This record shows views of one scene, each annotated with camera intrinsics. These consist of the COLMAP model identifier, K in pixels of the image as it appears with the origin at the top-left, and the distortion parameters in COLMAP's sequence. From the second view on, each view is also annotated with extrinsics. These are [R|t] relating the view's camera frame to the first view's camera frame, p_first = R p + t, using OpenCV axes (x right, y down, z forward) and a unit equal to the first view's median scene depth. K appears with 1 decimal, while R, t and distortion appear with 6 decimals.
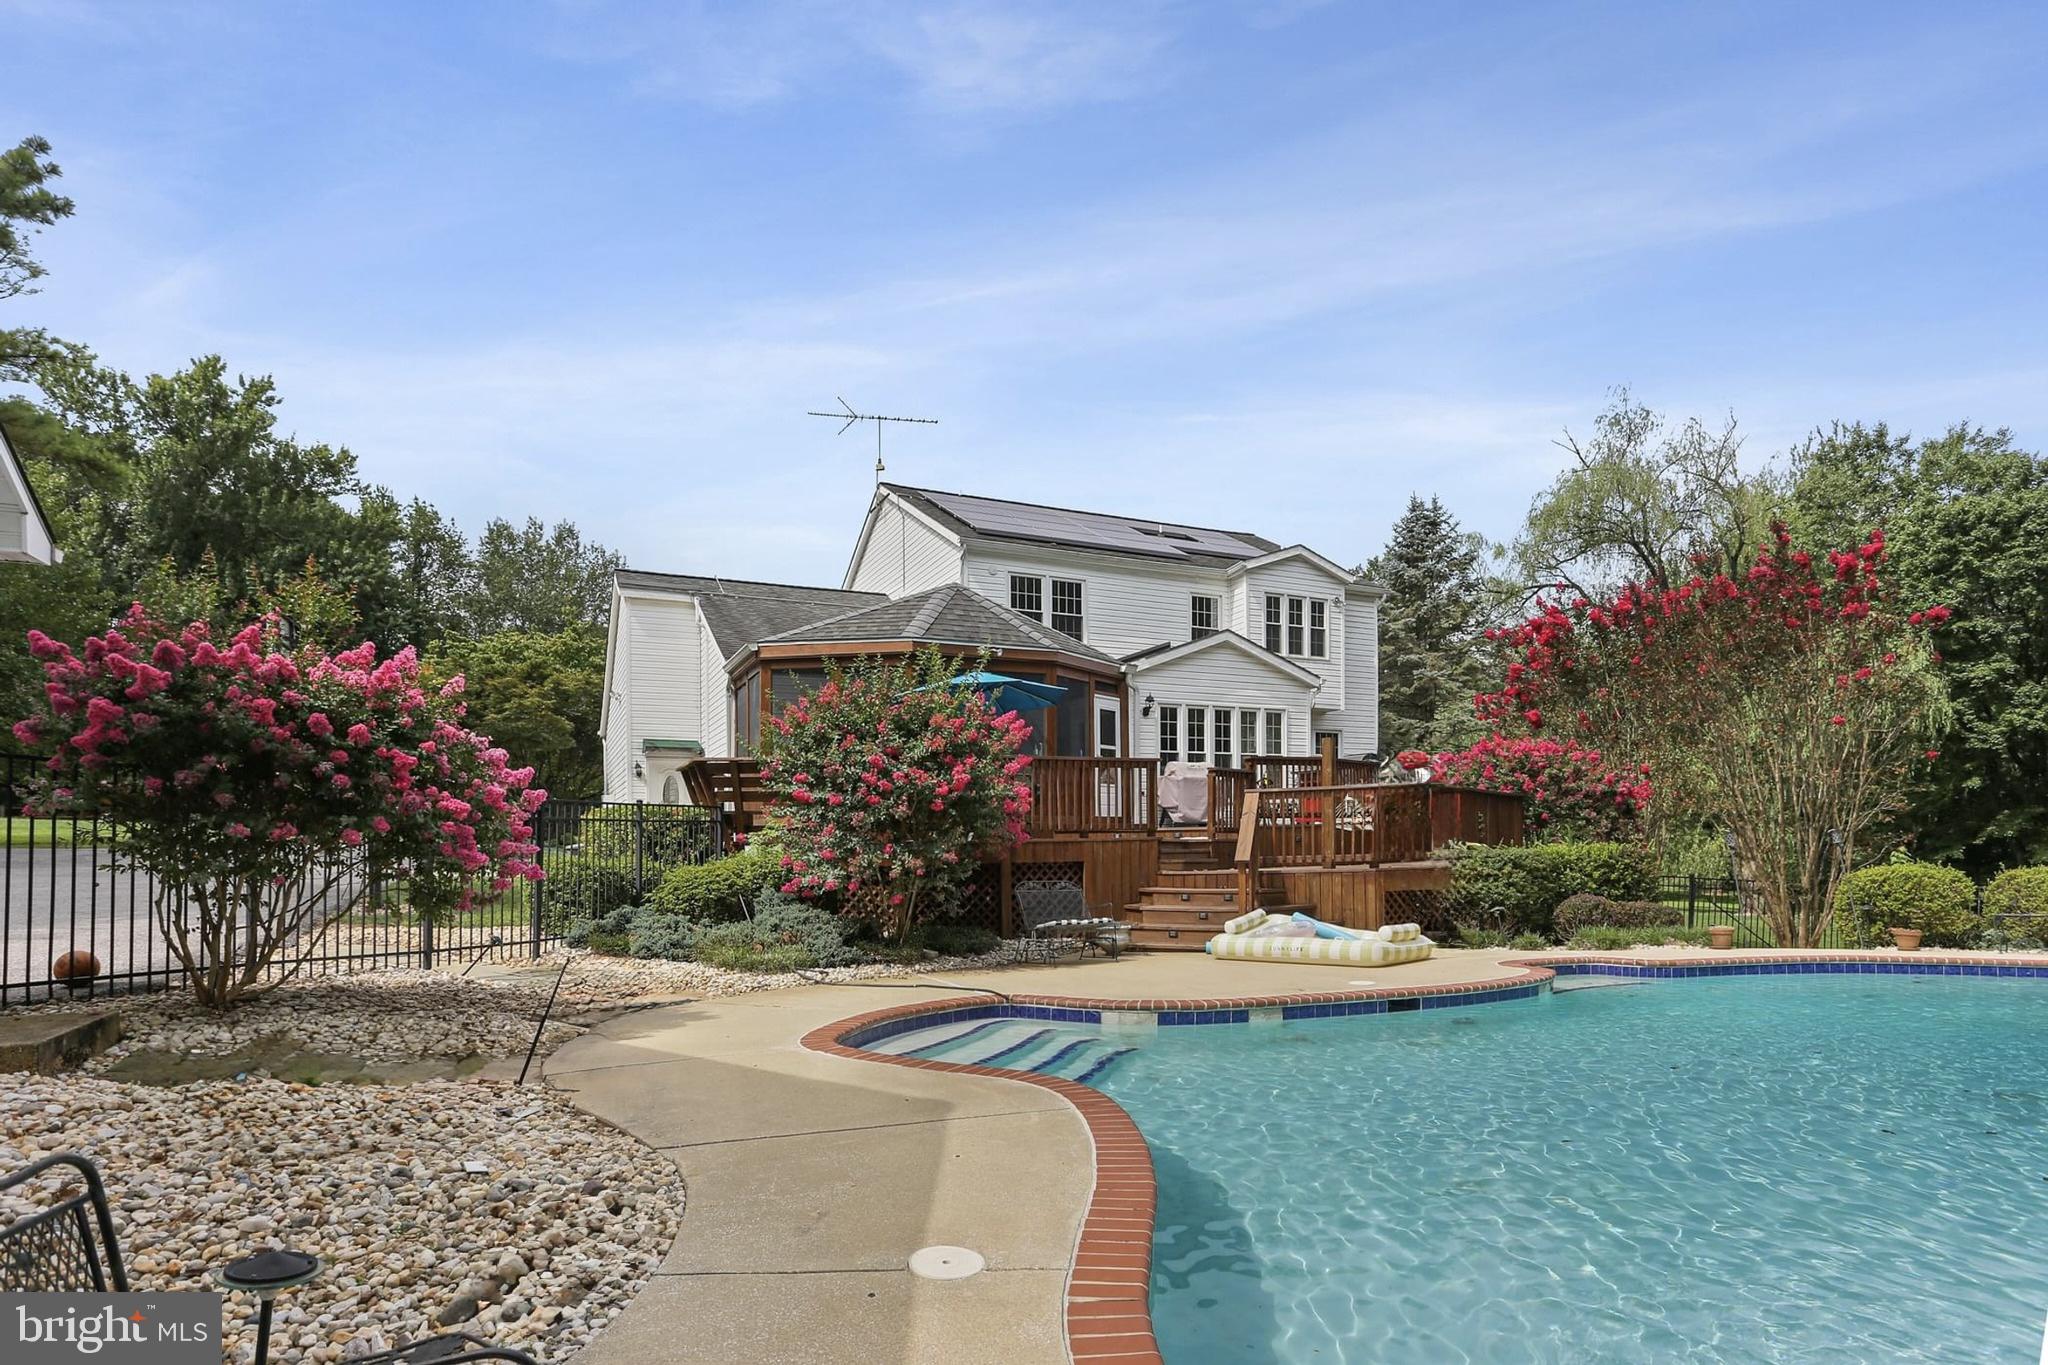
lens RADIAL K [[1008.7, 0, 1026.2], [0, 1008.7, 724.8], [0, 0, 1]] dist [-0.022735, 0.000652]
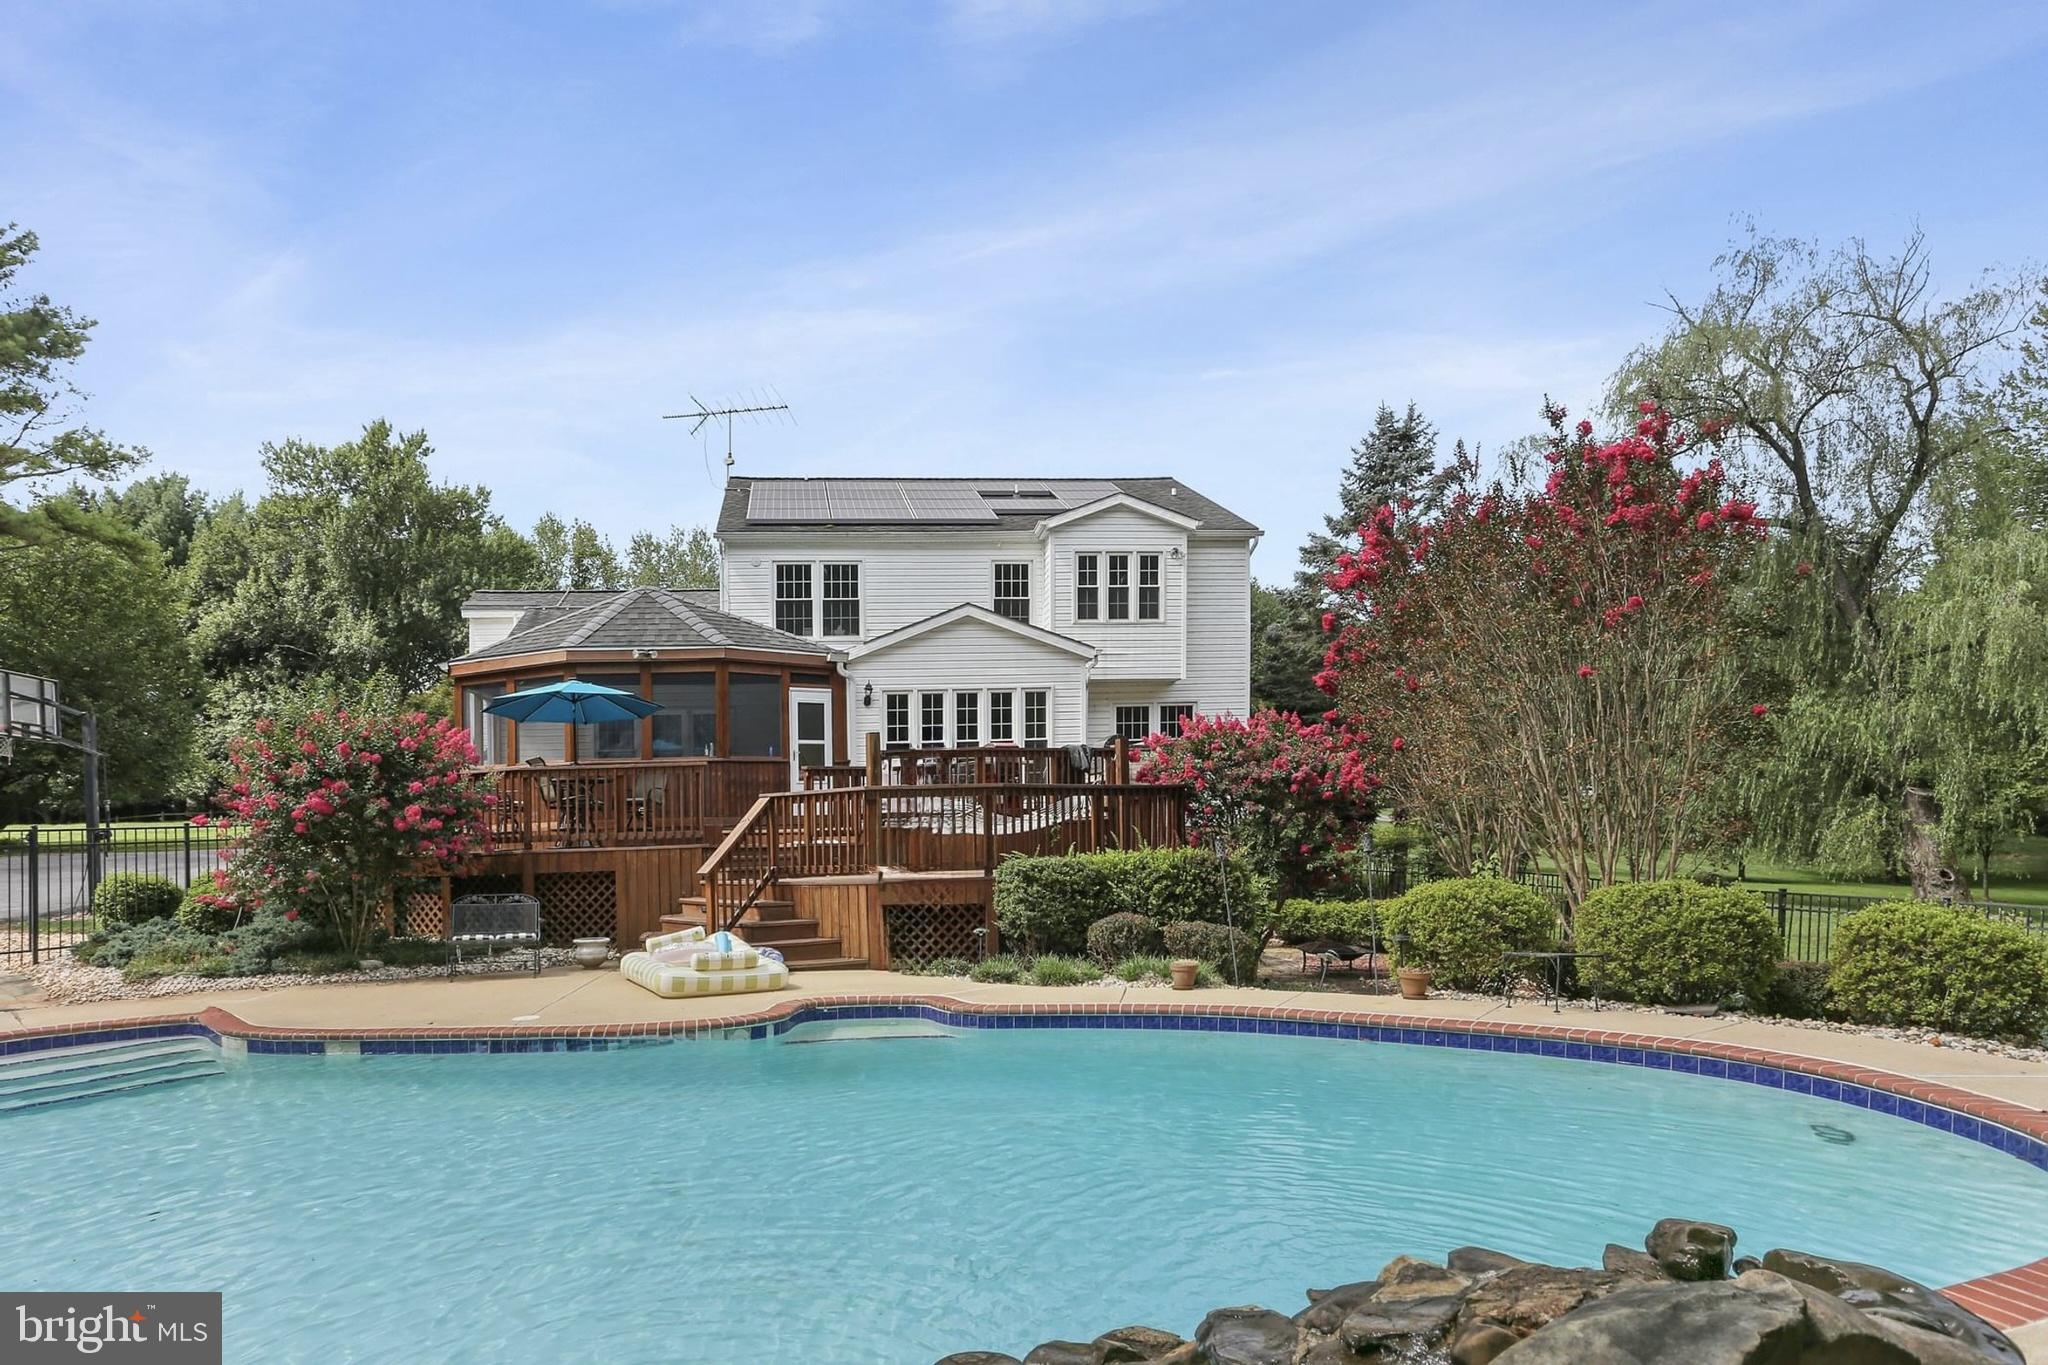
lens RADIAL K [[1053.9, 0, 1023.7], [0, 1053.9, 724.5], [0, 0, 1]] dist [-0.035523, 0.000303]
pose [[0.946616, -0.044513, -0.319277, 0.485431], [0.056599, 0.997985, 0.028671, -0.009382], [0.317357, -0.045211, 0.947228, 0.101979]]
